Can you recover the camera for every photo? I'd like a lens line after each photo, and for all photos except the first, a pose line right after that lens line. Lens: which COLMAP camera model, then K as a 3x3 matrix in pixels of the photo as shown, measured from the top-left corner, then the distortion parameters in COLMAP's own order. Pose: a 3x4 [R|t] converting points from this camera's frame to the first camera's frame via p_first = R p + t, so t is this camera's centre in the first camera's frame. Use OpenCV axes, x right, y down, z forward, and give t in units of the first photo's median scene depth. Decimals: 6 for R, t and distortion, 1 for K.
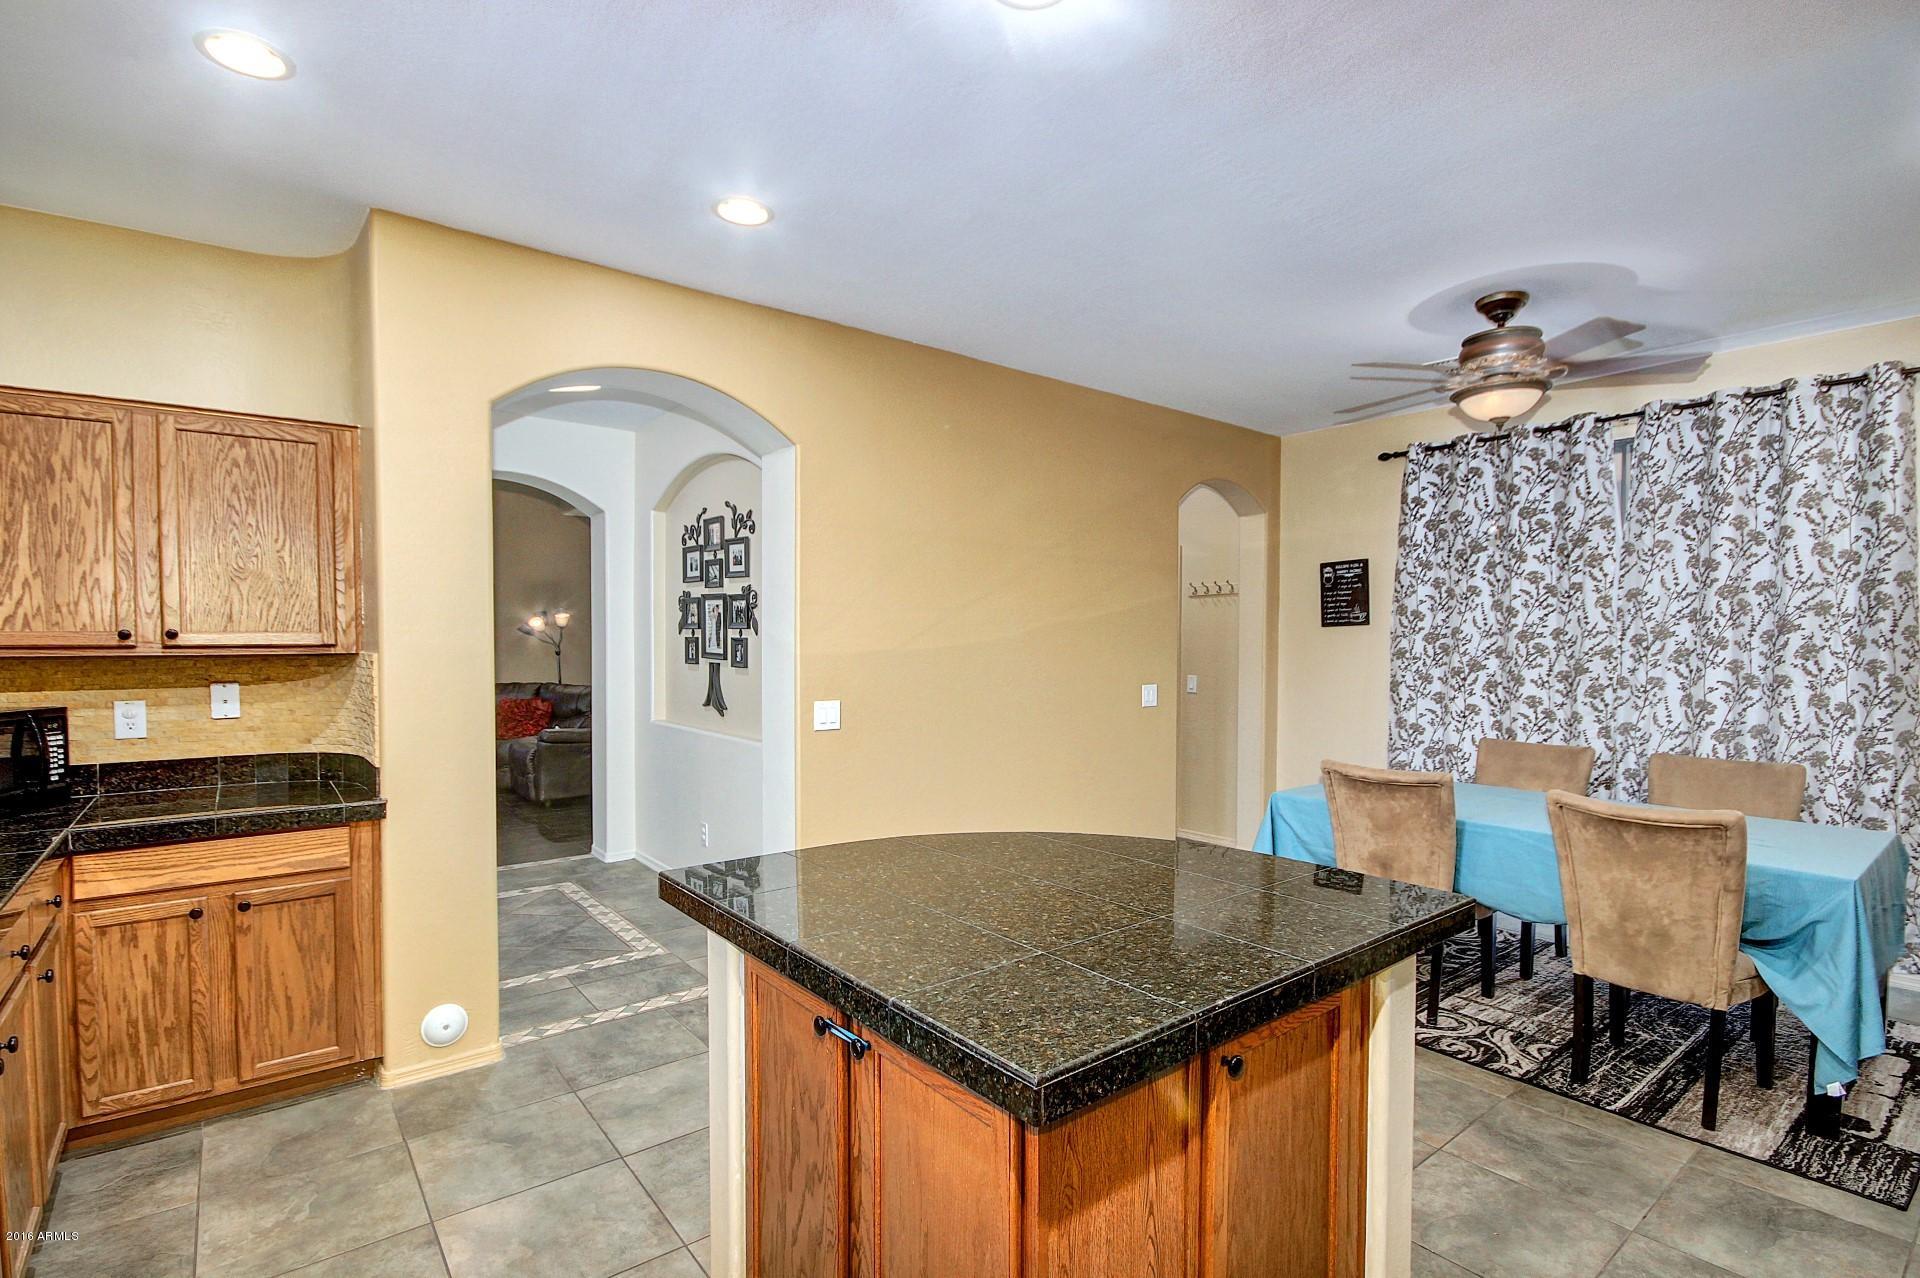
lens RADIAL K [[903.4, 0, 950.3], [0, 903.4, 664.3], [0, 0, 1]] dist [0.011711, -0.014099]
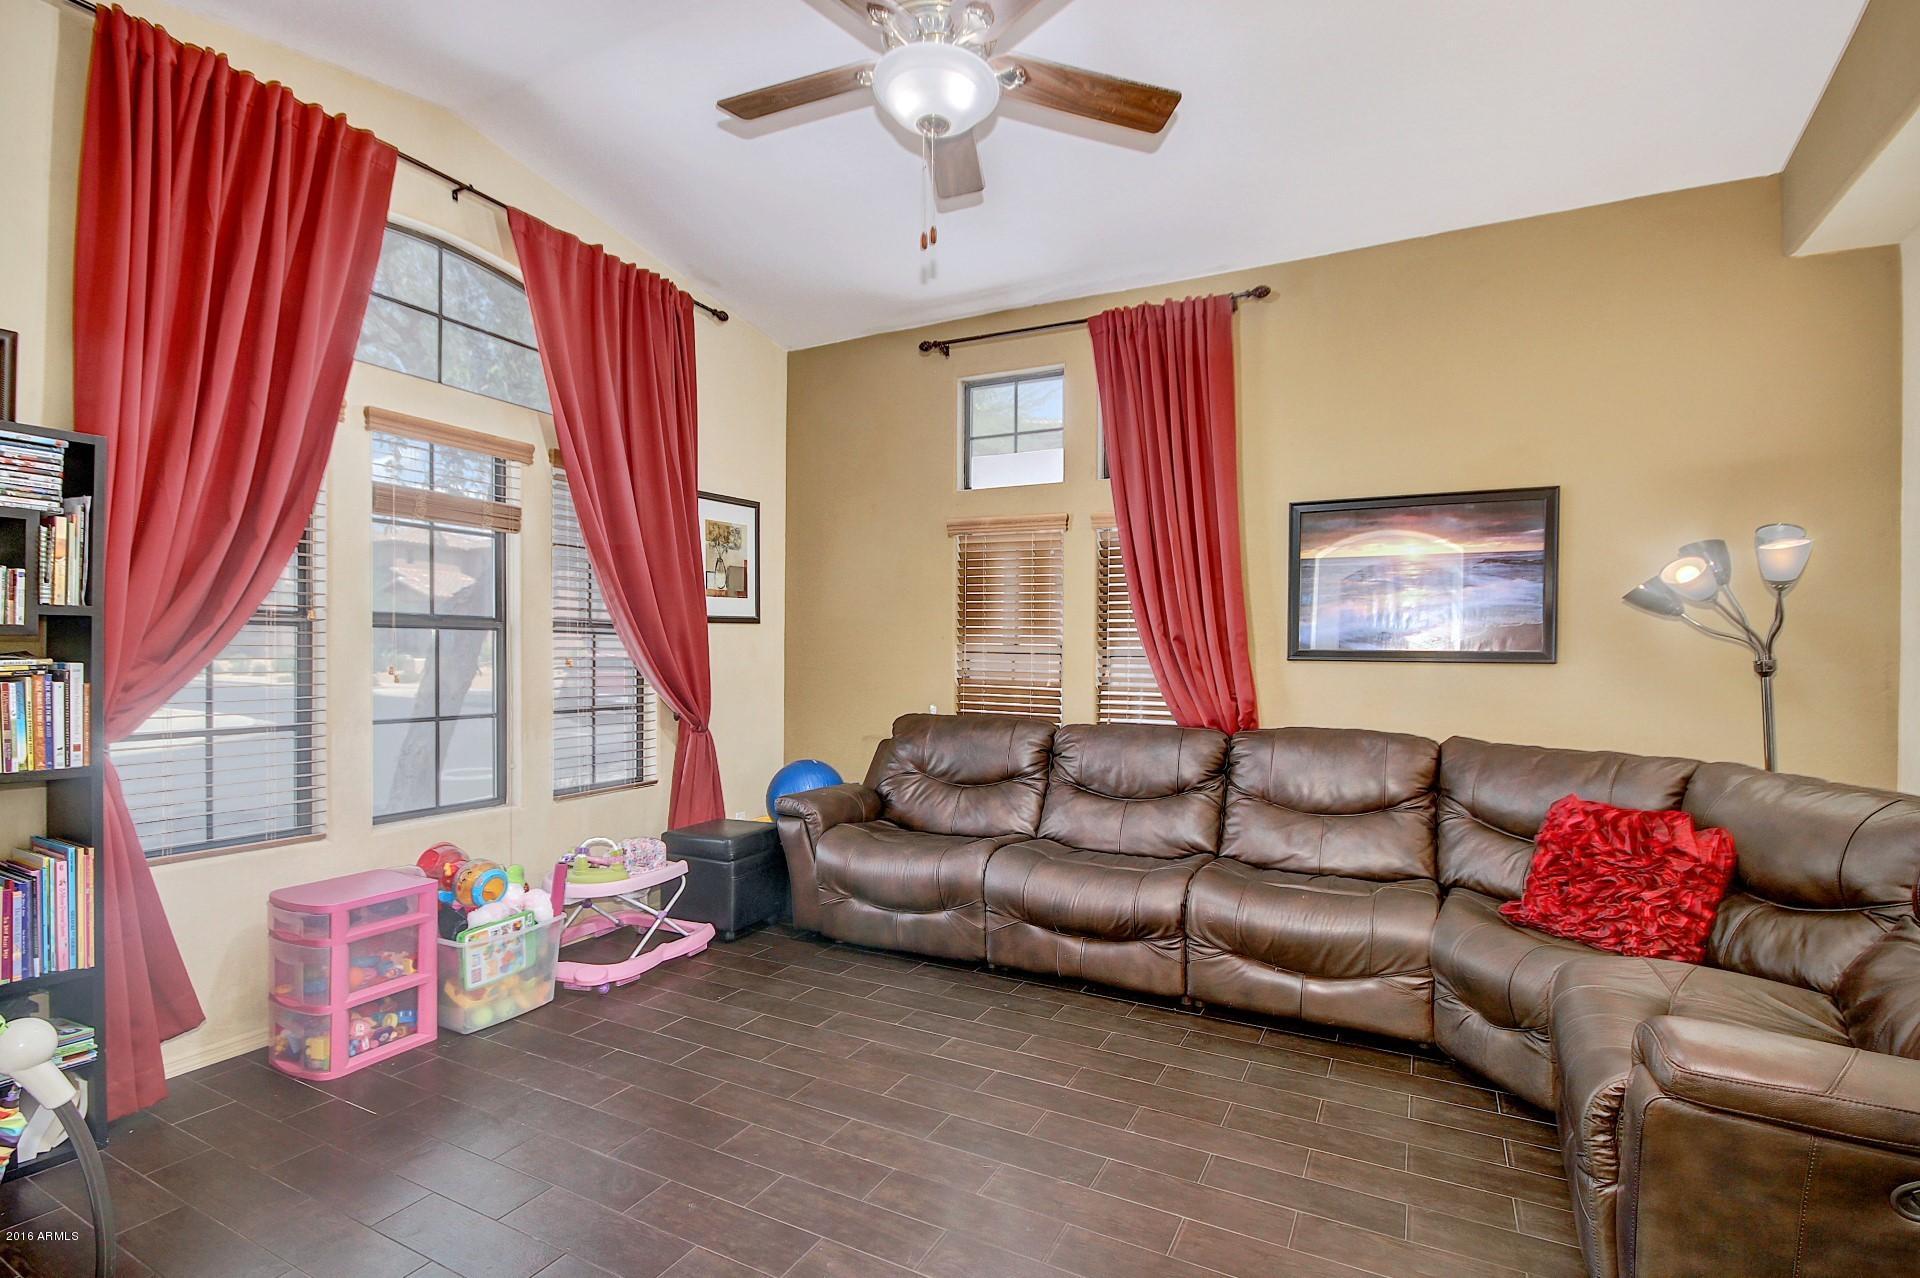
lens RADIAL K [[903.4, 0, 950.3], [0, 903.4, 664.3], [0, 0, 1]] dist [0.011711, -0.014099]
pose [[0.415508, 0.007065, -0.909562, -0.471212], [-0.029474, 0.999549, -0.005701, -0.007303], [0.909112, 0.029177, 0.415529, 1.087845]]
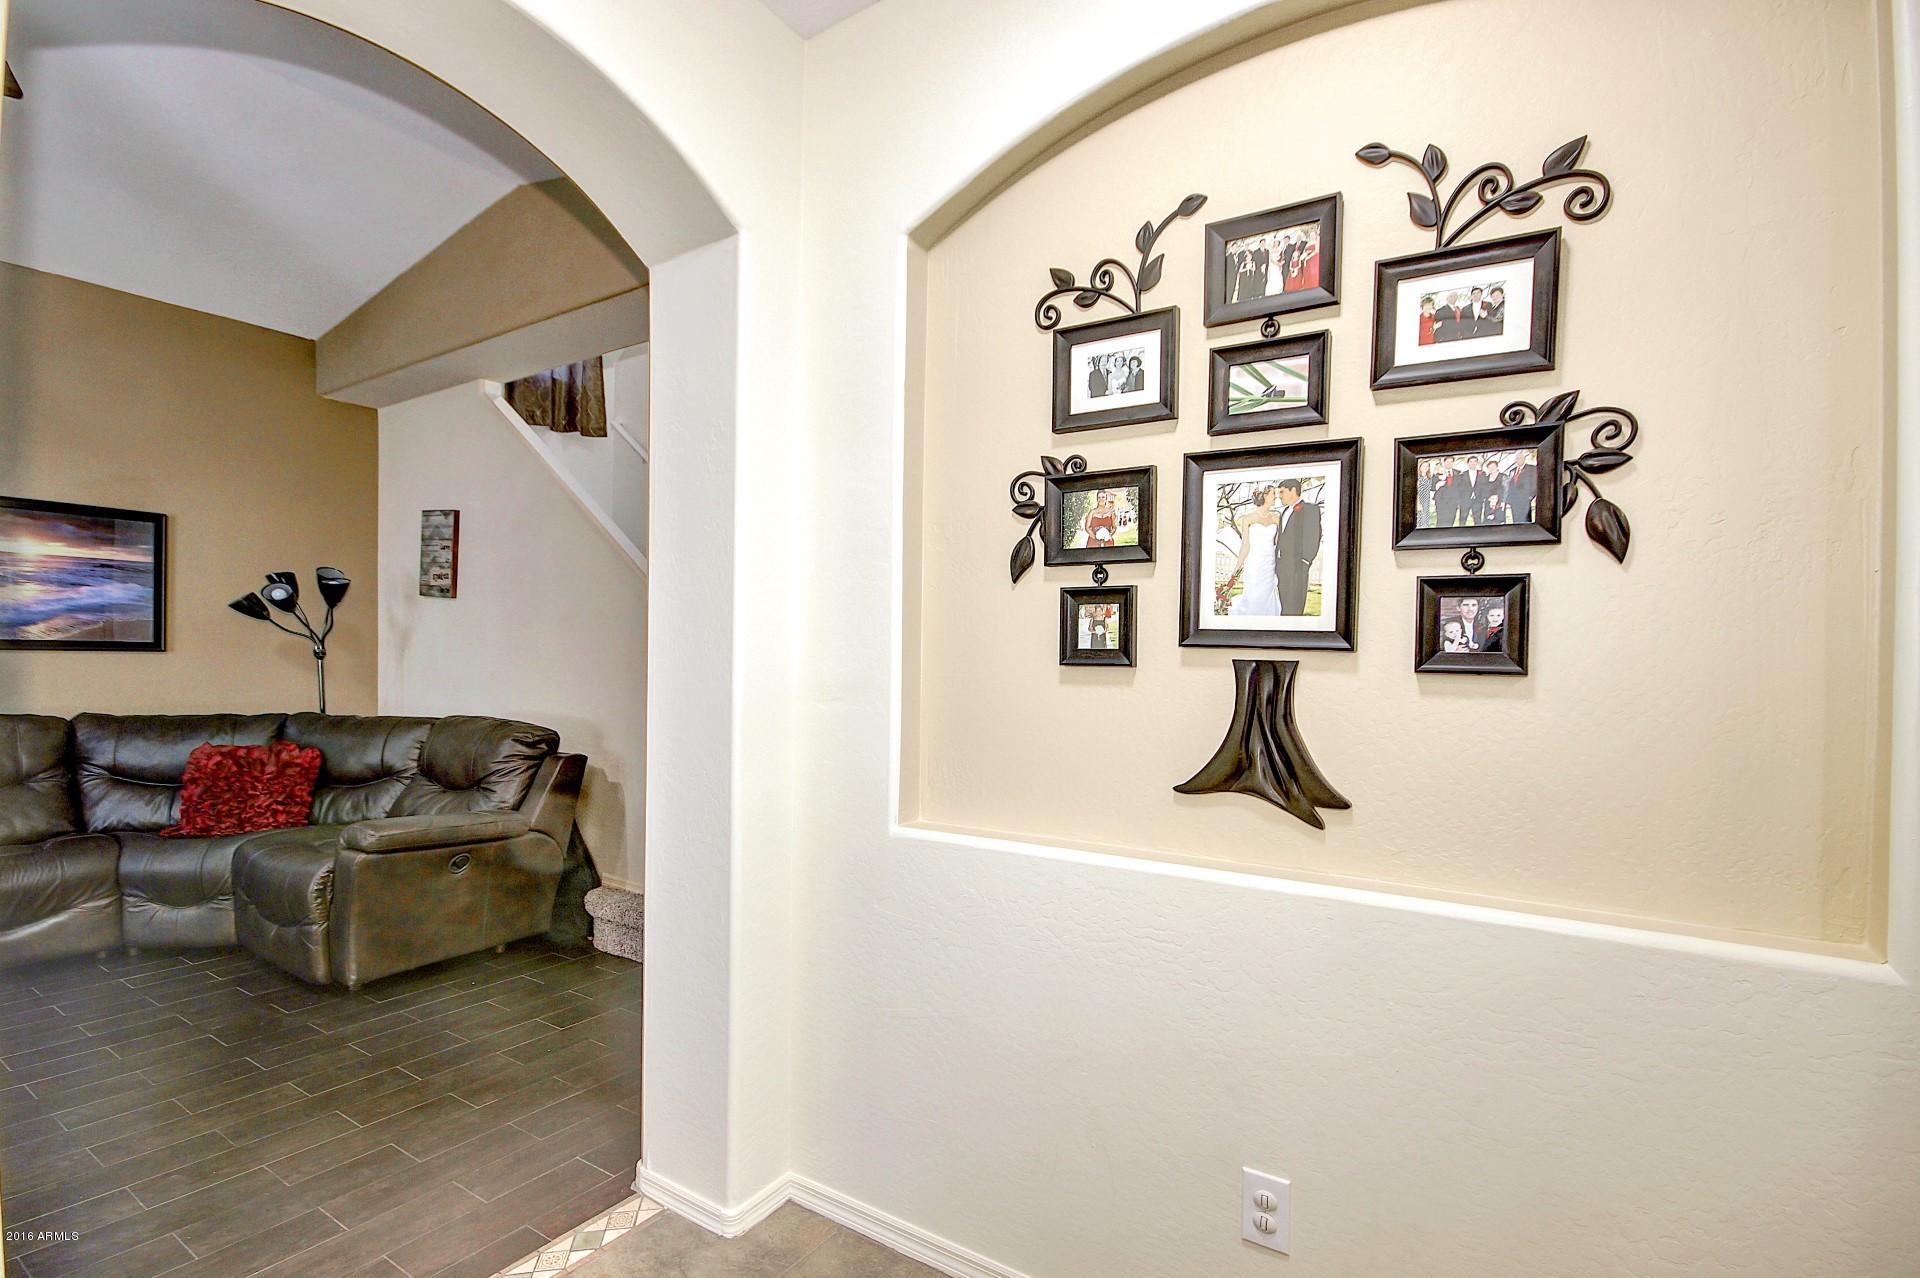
lens RADIAL K [[903.4, 0, 950.3], [0, 903.4, 664.3], [0, 0, 1]] dist [0.011711, -0.014099]
pose [[0.948076, 0.001695, 0.318040, -0.456044], [0.003810, 0.999854, -0.016687, 0.005173], [-0.318022, 0.017032, 0.947930, 0.703193]]
